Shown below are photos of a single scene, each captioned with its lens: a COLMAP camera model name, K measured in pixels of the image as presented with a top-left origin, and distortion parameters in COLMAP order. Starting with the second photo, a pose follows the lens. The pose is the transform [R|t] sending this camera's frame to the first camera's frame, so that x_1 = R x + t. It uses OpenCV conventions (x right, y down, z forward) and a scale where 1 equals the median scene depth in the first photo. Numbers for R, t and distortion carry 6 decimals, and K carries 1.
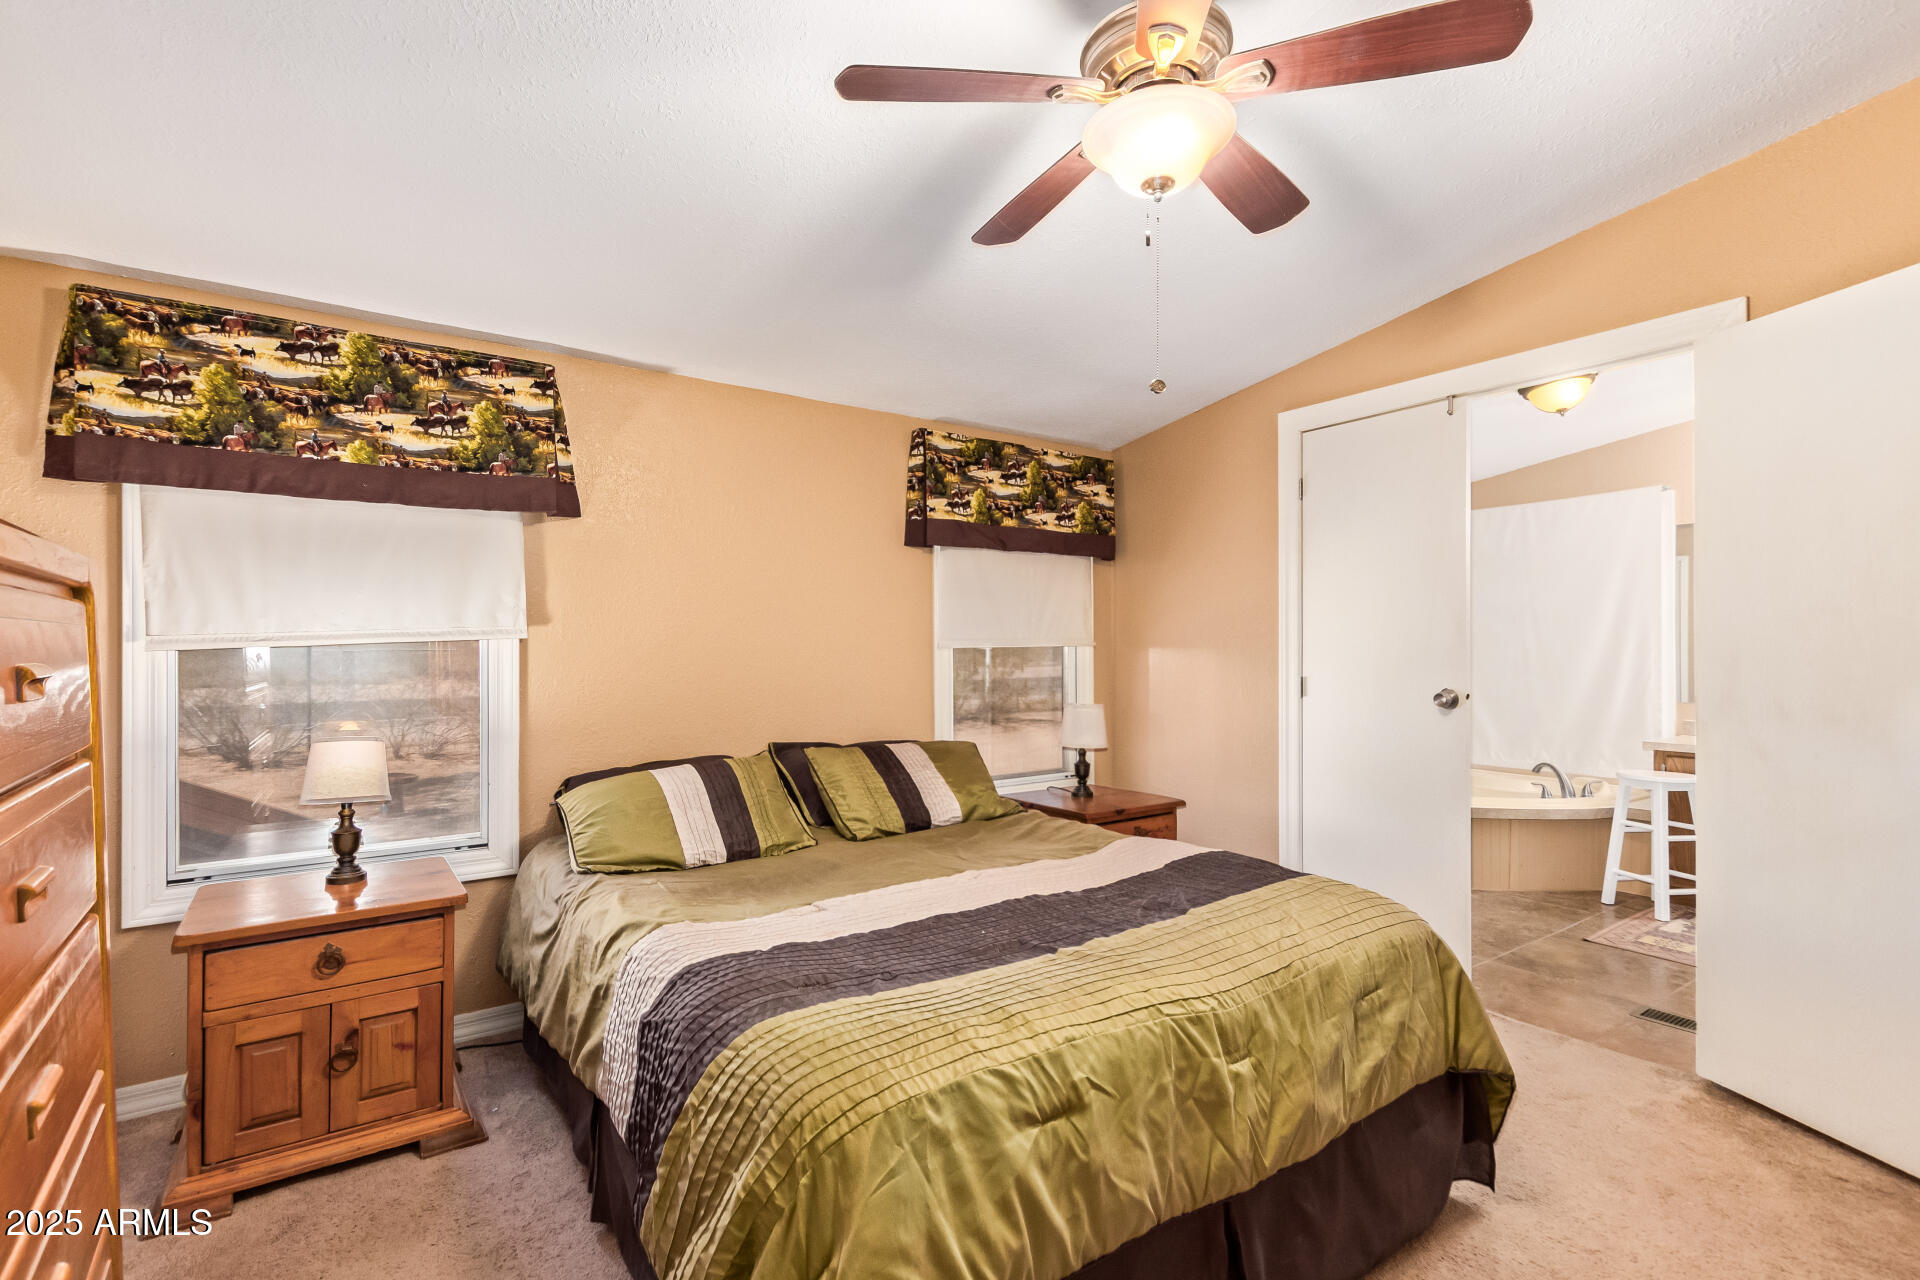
lens RADIAL K [[877.3, 0, 957.3], [0, 877.3, 639.8], [0, 0, 1]] dist [0.002733, -0.001537]
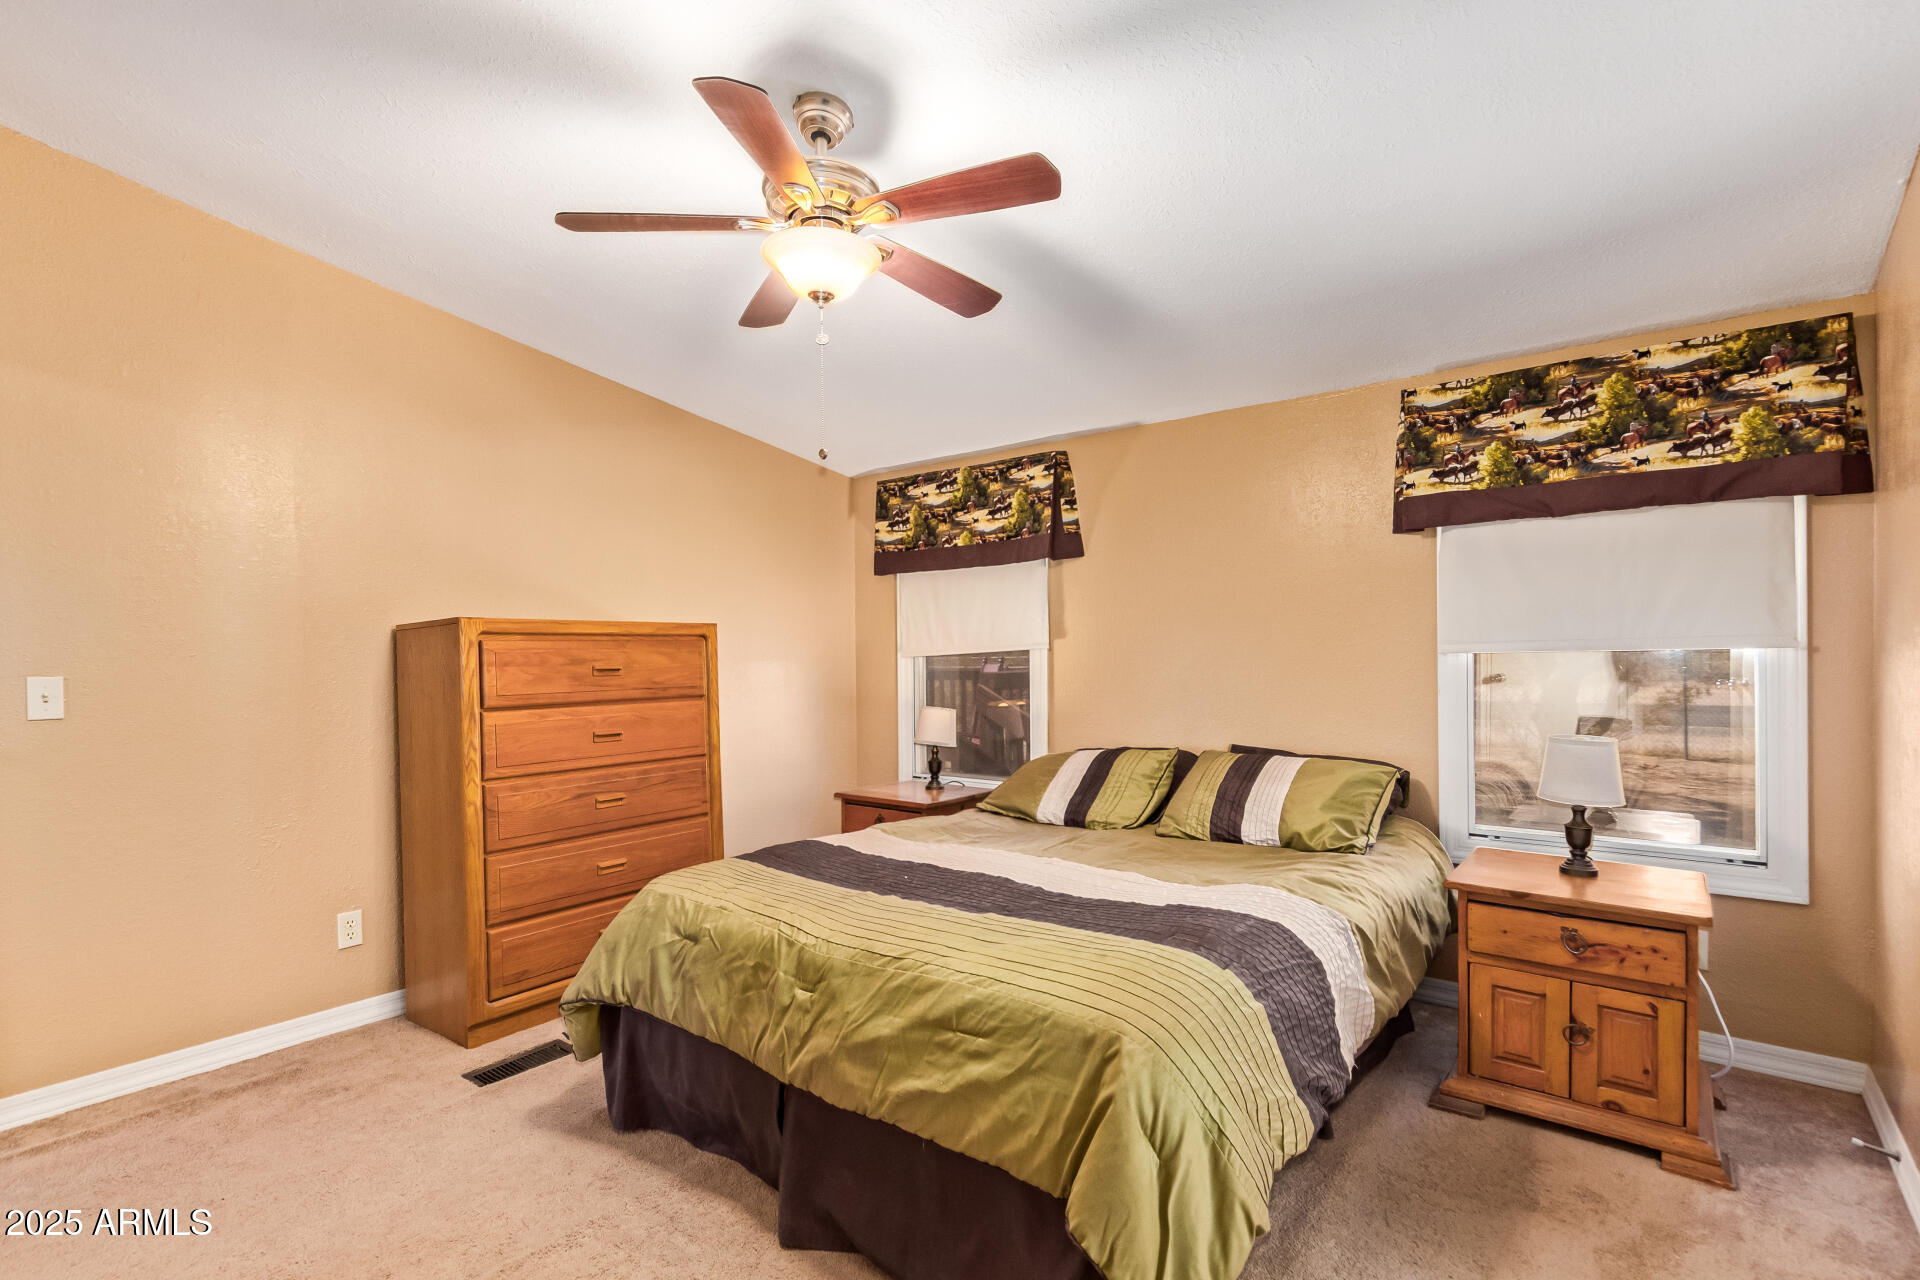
lens RADIAL K [[901.6, 0, 968.6], [0, 901.6, 666.1], [0, 0, 1]] dist [-0.002640, -0.000134]
pose [[0.276656, 0.016826, -0.960822, 0.909486], [0.019874, 0.999533, 0.023227, -0.009292], [0.960763, -0.025521, 0.276192, 0.486821]]
